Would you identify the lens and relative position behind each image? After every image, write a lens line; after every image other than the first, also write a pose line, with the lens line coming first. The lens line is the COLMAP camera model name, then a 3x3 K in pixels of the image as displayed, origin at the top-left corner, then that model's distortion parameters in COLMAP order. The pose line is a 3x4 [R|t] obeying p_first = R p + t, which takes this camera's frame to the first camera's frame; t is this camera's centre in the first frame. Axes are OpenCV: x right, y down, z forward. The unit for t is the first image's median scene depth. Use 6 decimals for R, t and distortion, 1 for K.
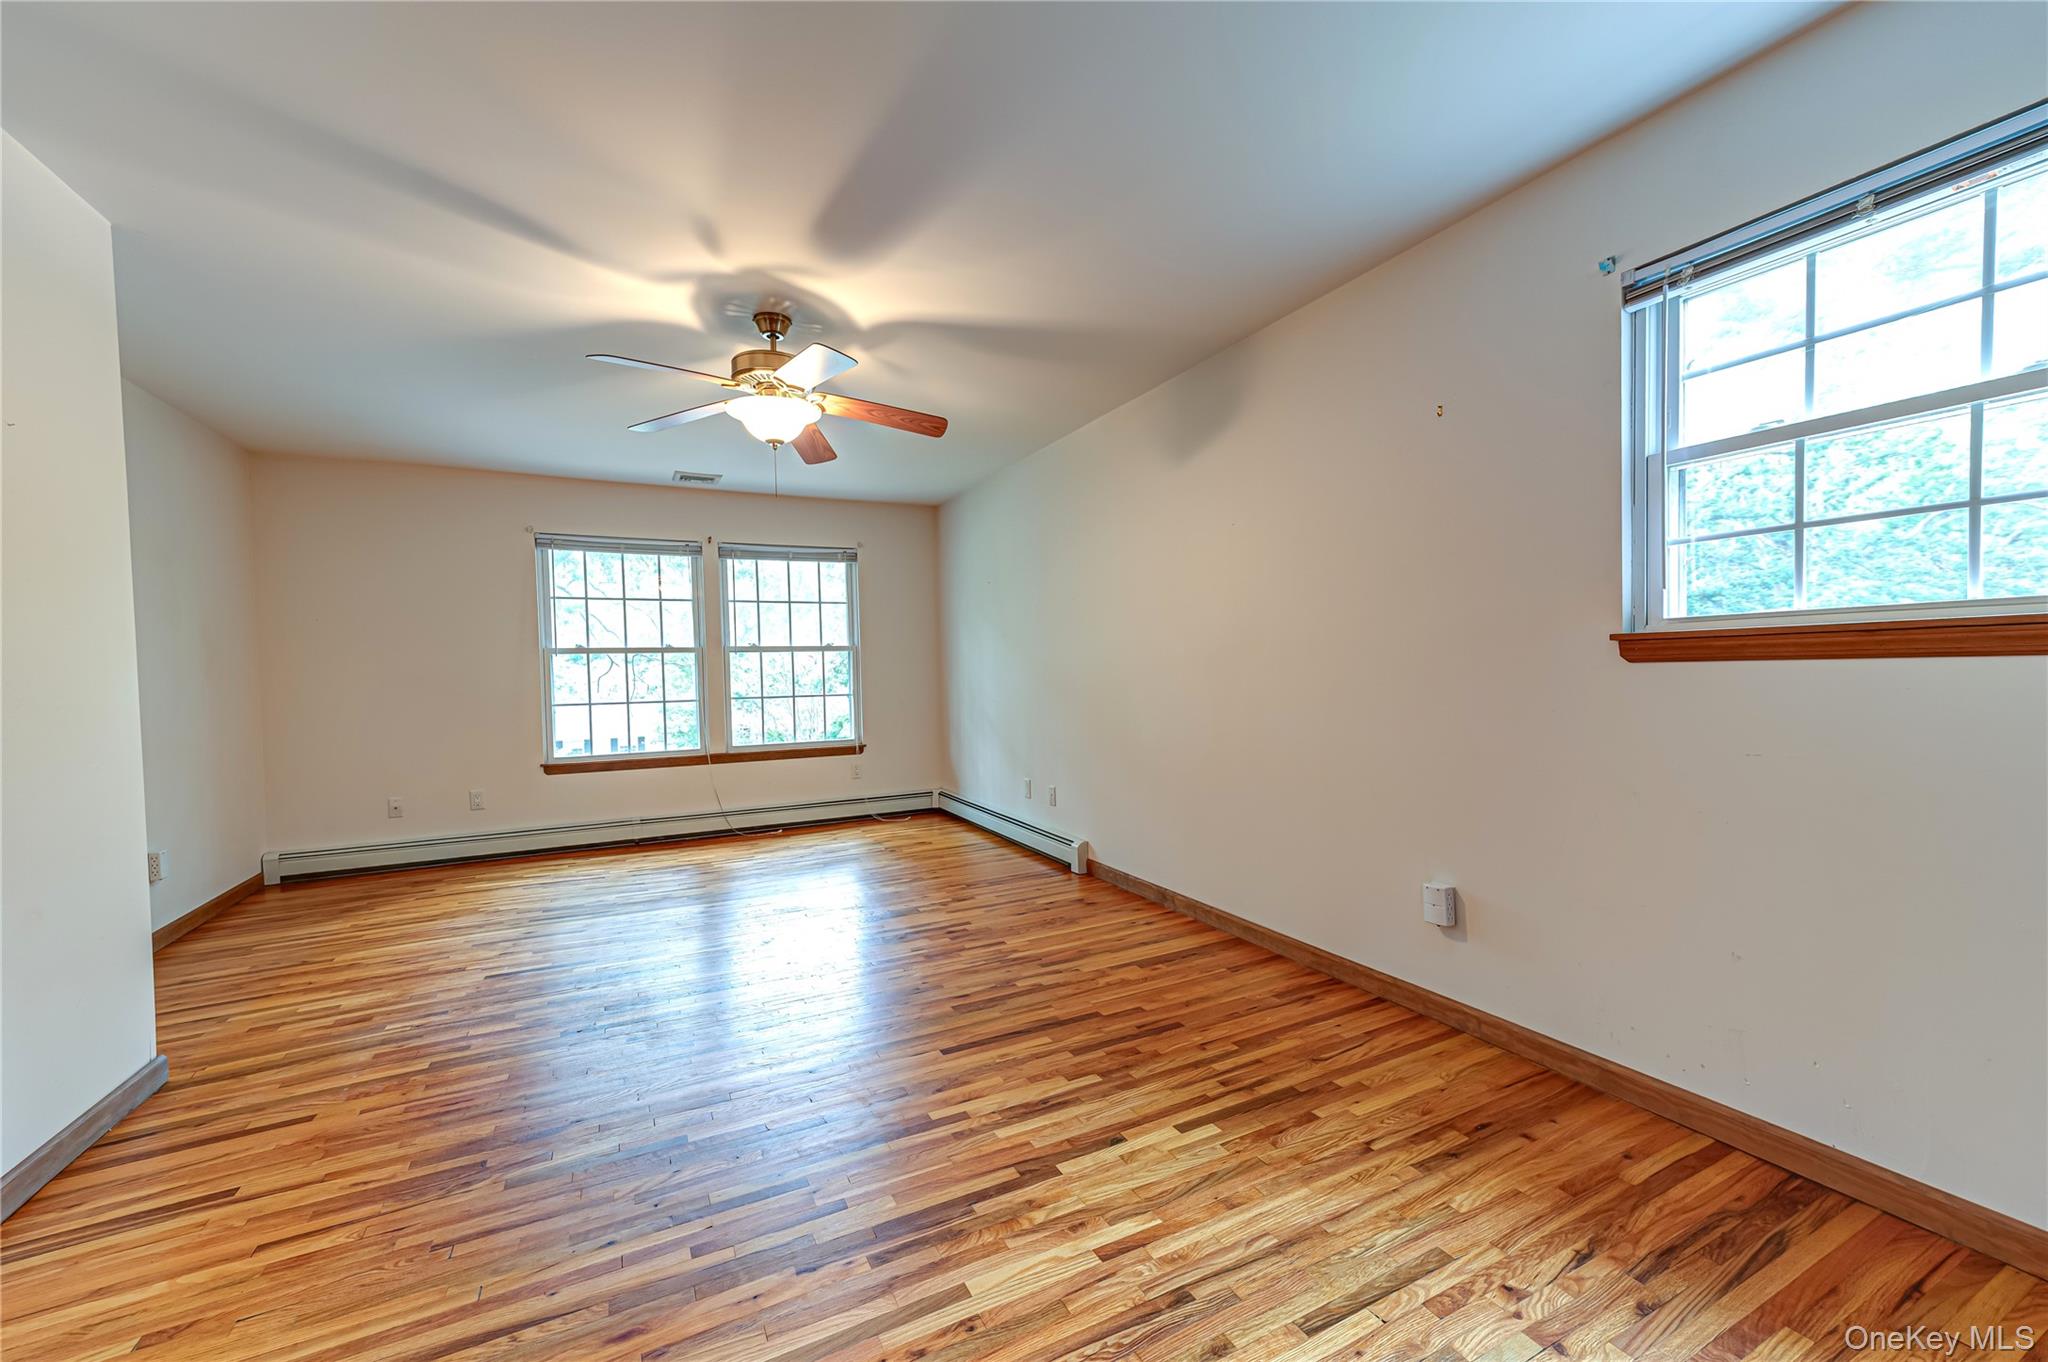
lens RADIAL K [[801.2, 0, 1019.7], [0, 801.2, 688.2], [0, 0, 1]] dist [0.015619, 0.000111]
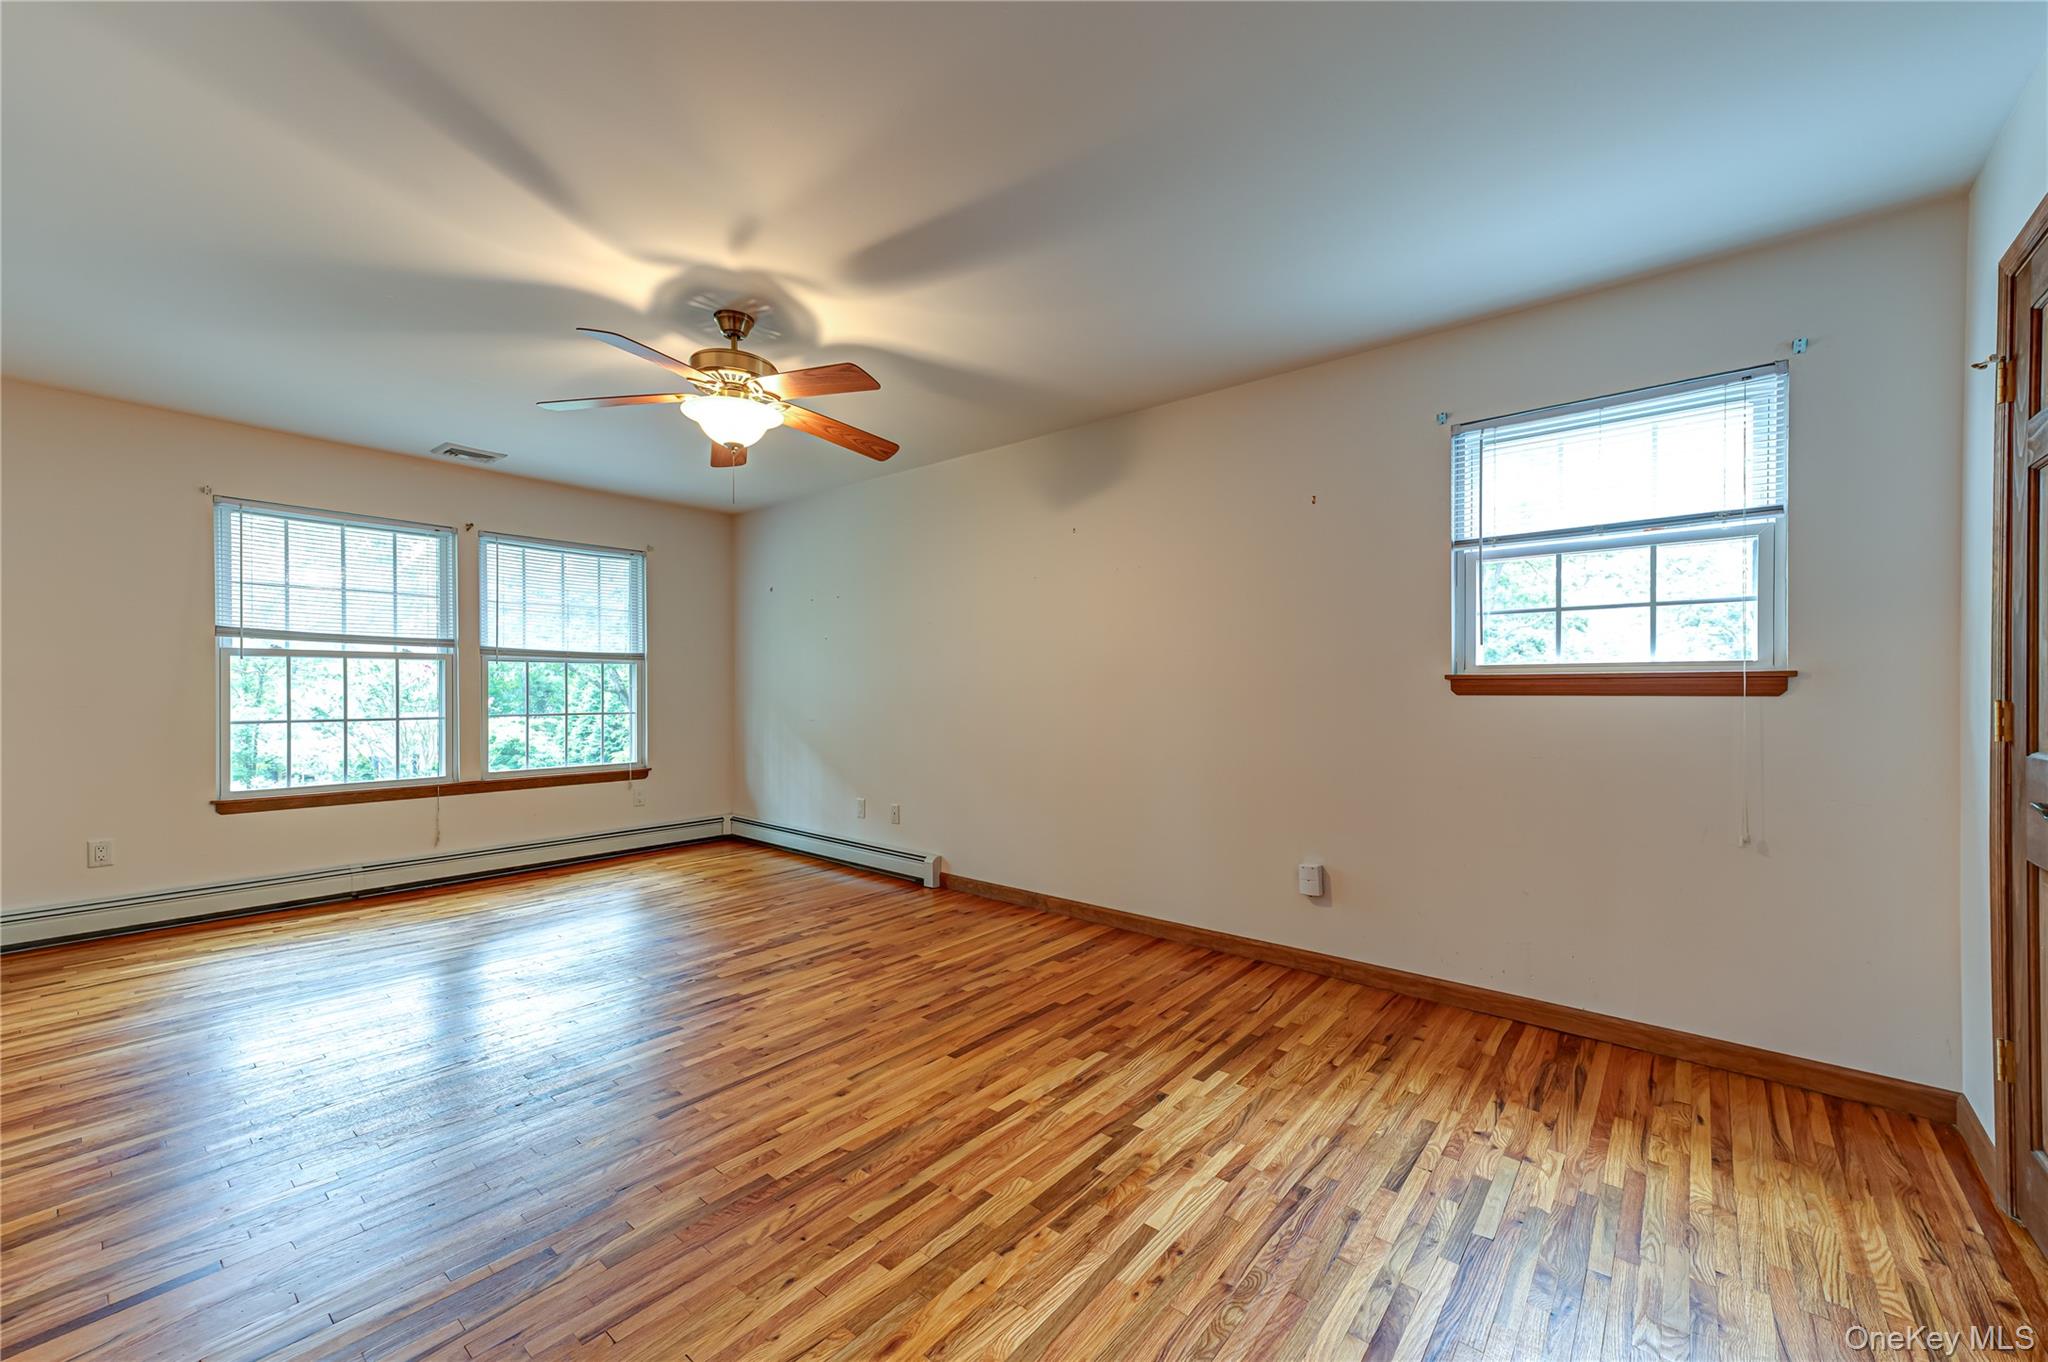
lens RADIAL K [[801.2, 0, 1019.7], [0, 801.2, 688.2], [0, 0, 1]] dist [0.015619, 0.000111]
pose [[0.918270, 0.022086, 0.395339, -0.428125], [-0.011384, 0.999503, -0.029397, 0.005501], [-0.395792, 0.022494, 0.918065, -0.001841]]
